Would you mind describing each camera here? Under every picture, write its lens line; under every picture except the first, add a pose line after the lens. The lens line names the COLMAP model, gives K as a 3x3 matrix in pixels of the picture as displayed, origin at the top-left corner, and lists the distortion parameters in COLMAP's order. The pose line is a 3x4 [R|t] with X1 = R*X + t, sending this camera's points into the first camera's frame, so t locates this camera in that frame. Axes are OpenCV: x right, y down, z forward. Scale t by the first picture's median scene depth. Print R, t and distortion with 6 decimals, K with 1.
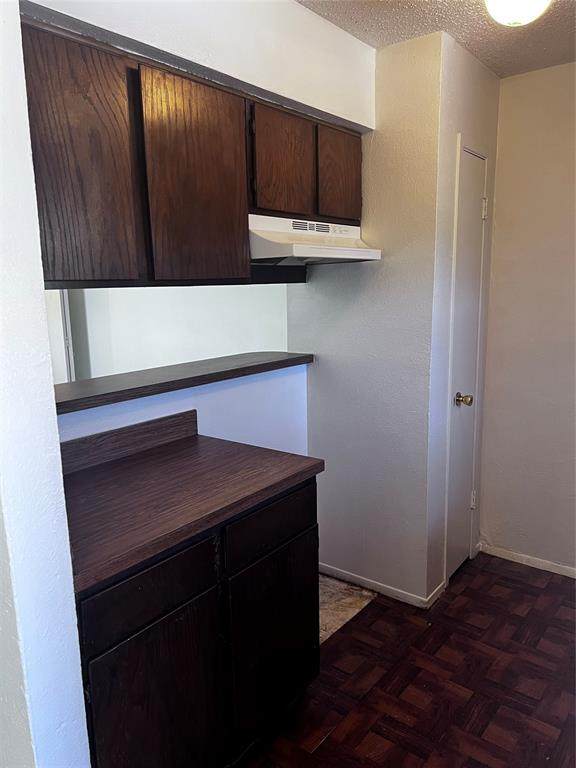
lens RADIAL K [[573.8, 0, 288.0], [0, 573.8, 384.0], [0, 0, 1]] dist [0.073434, -0.085394]
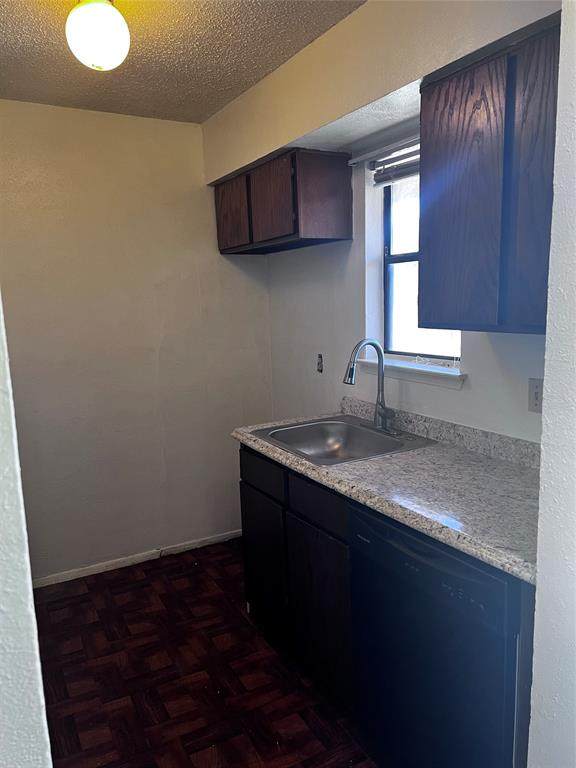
lens RADIAL K [[573.8, 0, 288.0], [0, 573.8, 384.0], [0, 0, 1]] dist [0.073434, -0.085394]
pose [[0.392491, -0.129236, 0.910631, -0.438187], [0.185188, 0.980907, 0.059391, -0.017249], [-0.900920, 0.145328, 0.408930, 0.255797]]
